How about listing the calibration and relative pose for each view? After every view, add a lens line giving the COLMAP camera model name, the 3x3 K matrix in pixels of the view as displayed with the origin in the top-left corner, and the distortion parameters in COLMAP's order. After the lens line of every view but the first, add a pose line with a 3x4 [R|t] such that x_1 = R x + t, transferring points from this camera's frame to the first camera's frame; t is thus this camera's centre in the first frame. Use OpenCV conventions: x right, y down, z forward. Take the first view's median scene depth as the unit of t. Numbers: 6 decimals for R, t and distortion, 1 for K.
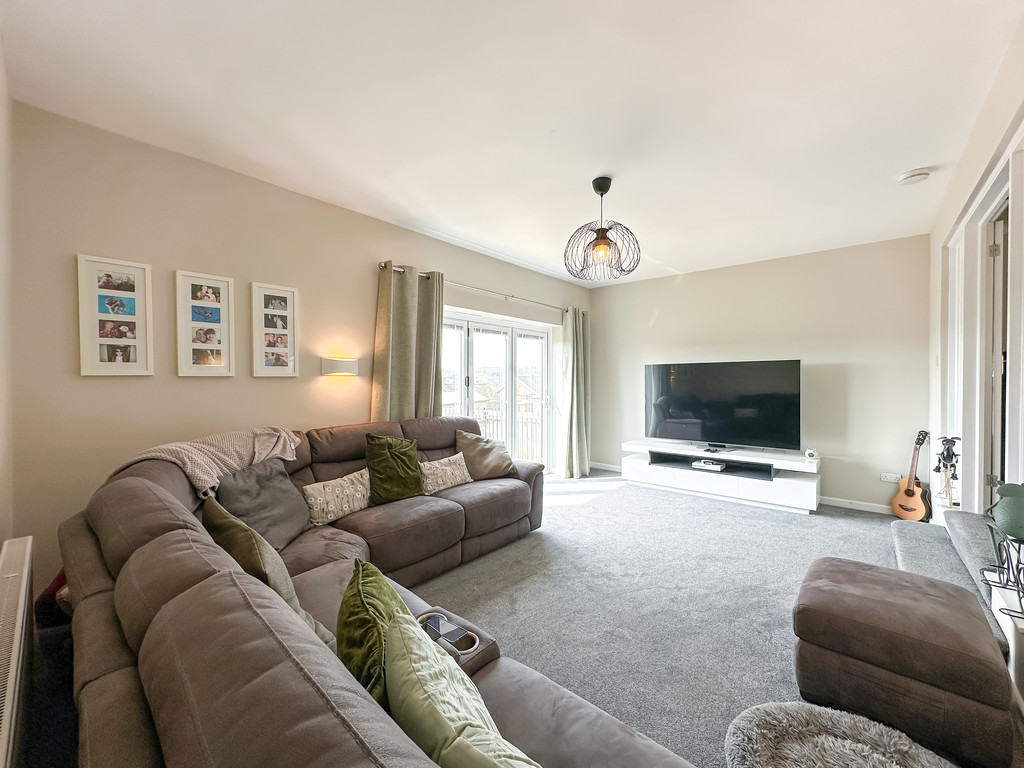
lens RADIAL K [[408.7, 0, 512.0], [0, 408.7, 384.0], [0, 0, 1]] dist [-0.001543, 0.000087]
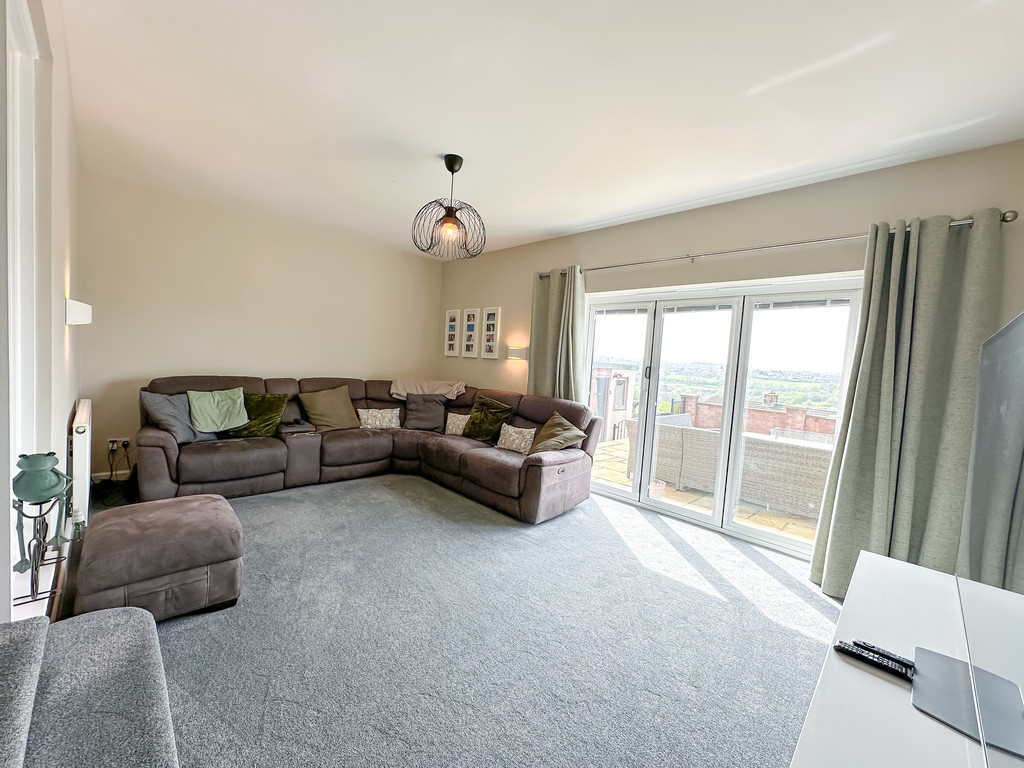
lens RADIAL K [[408.7, 0, 512.0], [0, 408.7, 384.0], [0, 0, 1]] dist [-0.001543, 0.000087]
pose [[-0.072973, 0.046465, -0.996251, 1.232062], [-0.079377, 0.995475, 0.052243, -0.008028], [0.994170, 0.082892, -0.068954, 1.259454]]
